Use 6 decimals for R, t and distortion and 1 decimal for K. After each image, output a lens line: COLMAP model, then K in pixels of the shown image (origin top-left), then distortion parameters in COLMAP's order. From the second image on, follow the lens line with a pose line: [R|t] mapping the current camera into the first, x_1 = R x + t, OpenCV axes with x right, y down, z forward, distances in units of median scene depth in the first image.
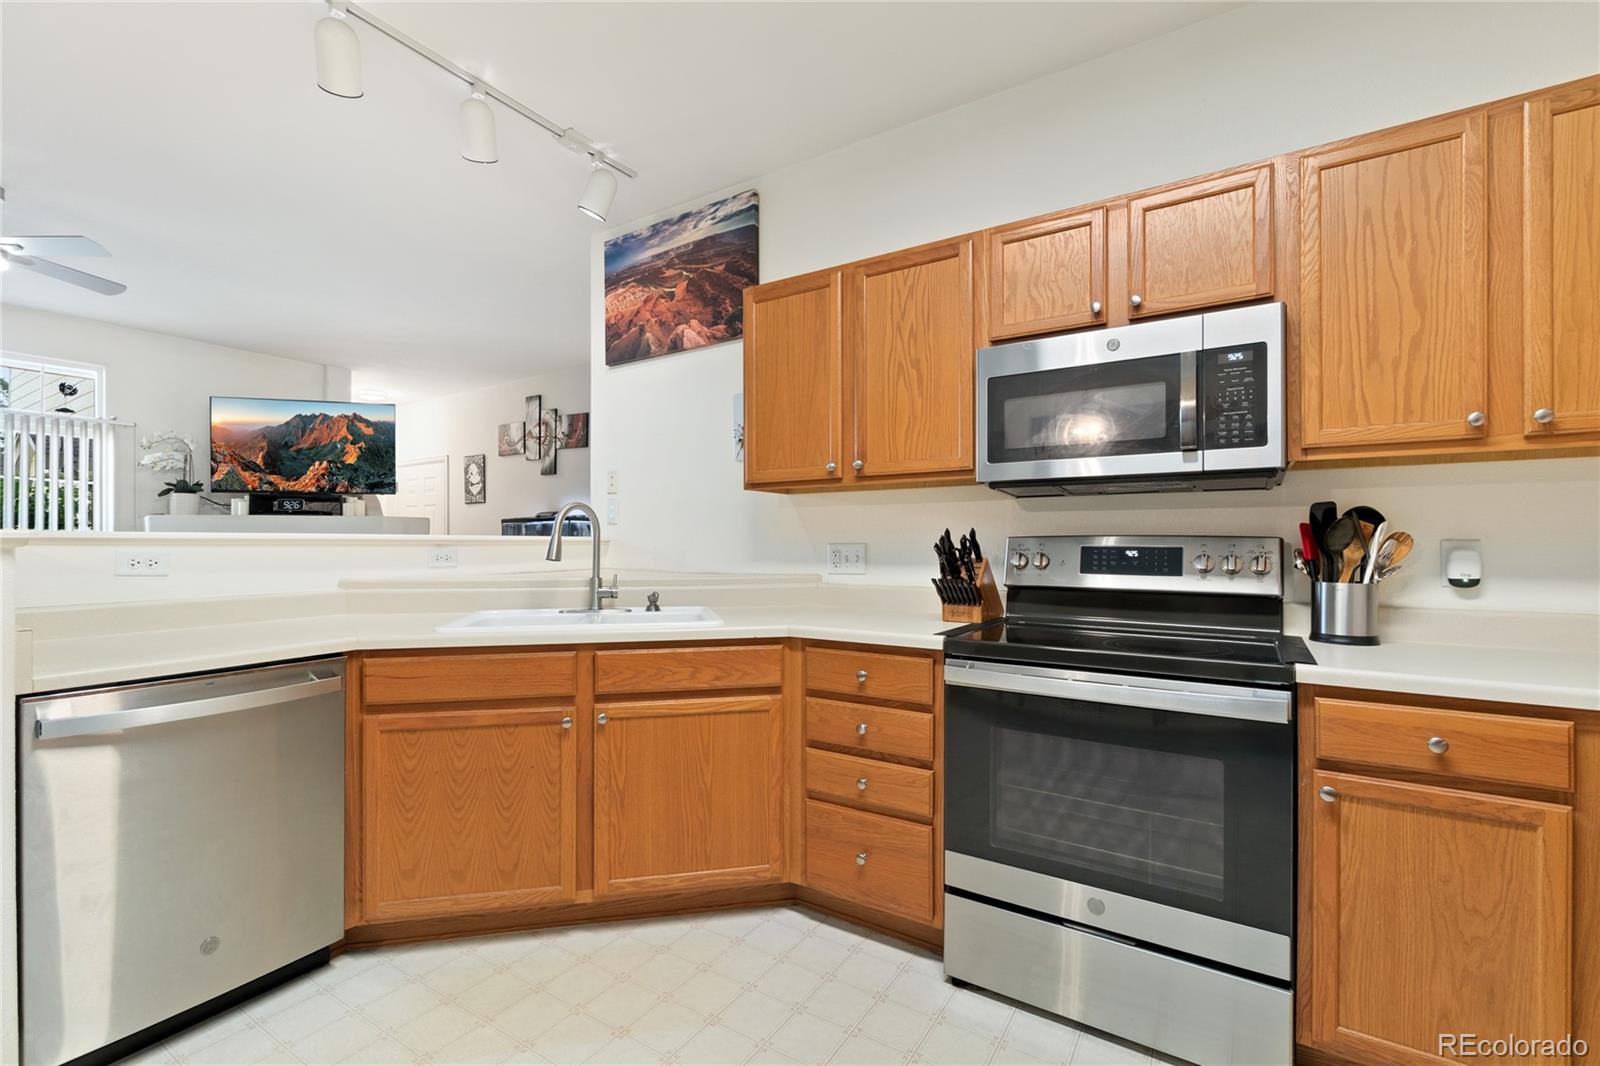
lens RADIAL K [[696.7, 0, 791.1], [0, 696.7, 543.8], [0, 0, 1]] dist [0.000418, -0.000246]
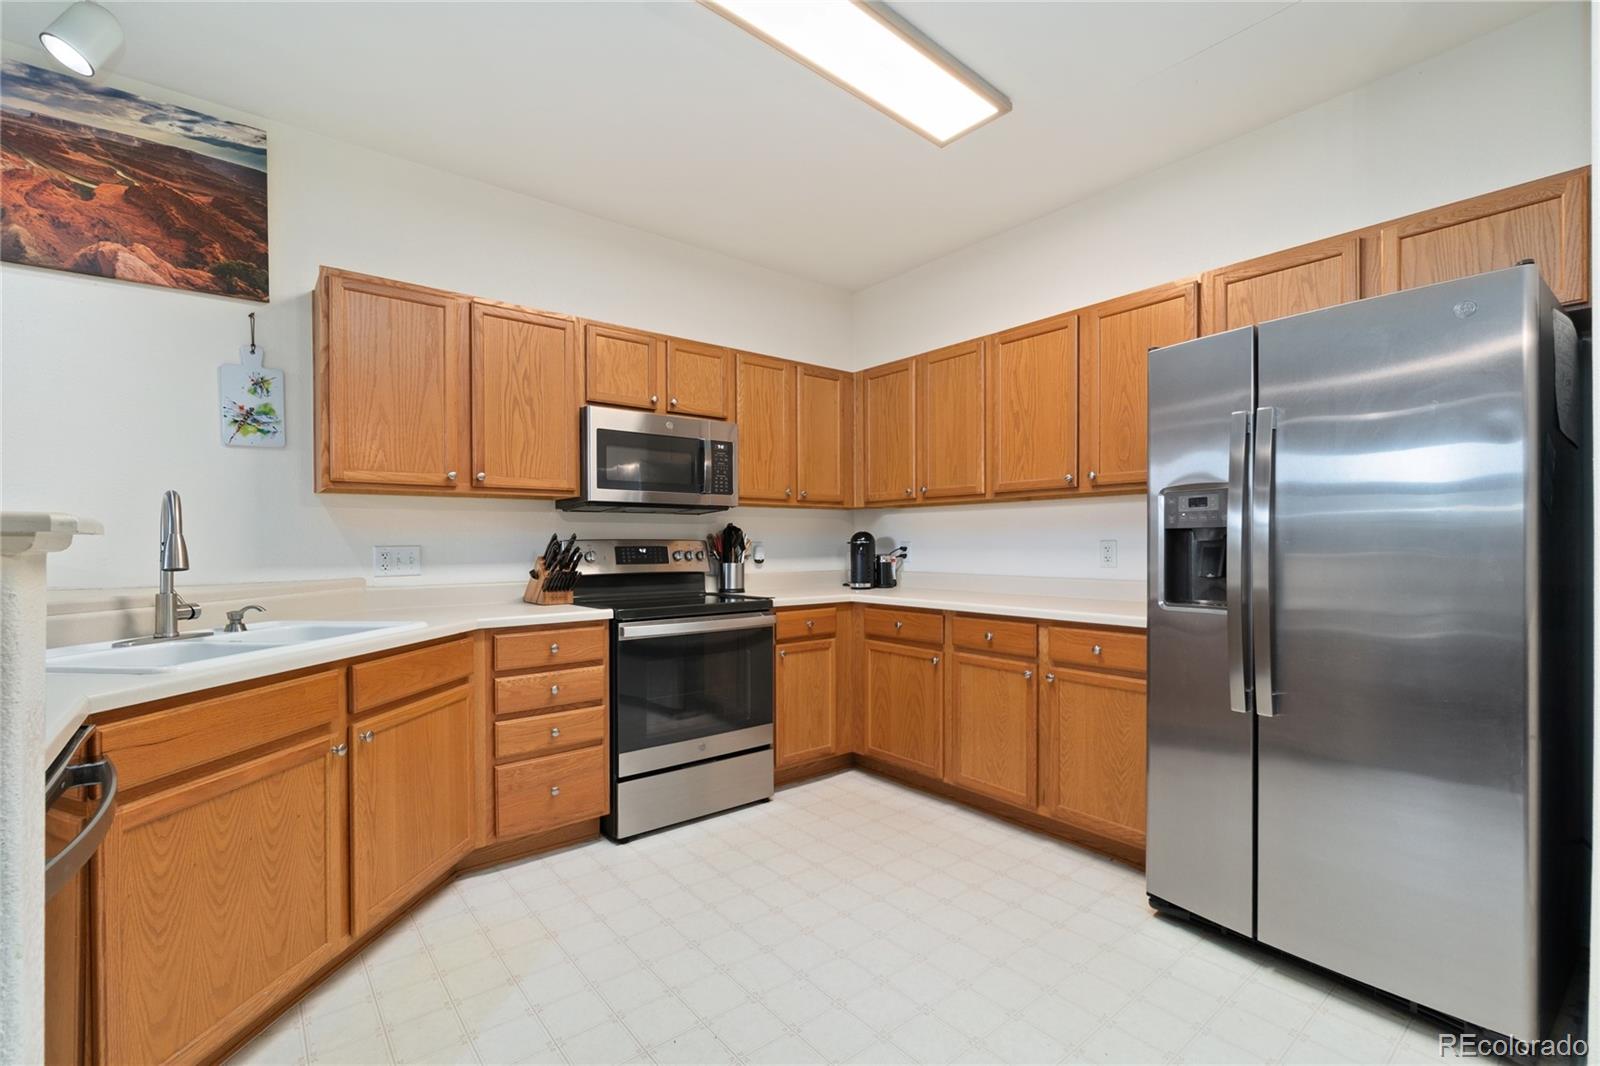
lens RADIAL K [[696.7, 0, 791.1], [0, 696.7, 543.8], [0, 0, 1]] dist [0.000418, -0.000246]
pose [[0.316884, -0.004091, 0.948455, -0.859774], [0.006150, 0.999979, 0.002258, -0.002572], [-0.948444, 0.005118, 0.316902, 0.157068]]
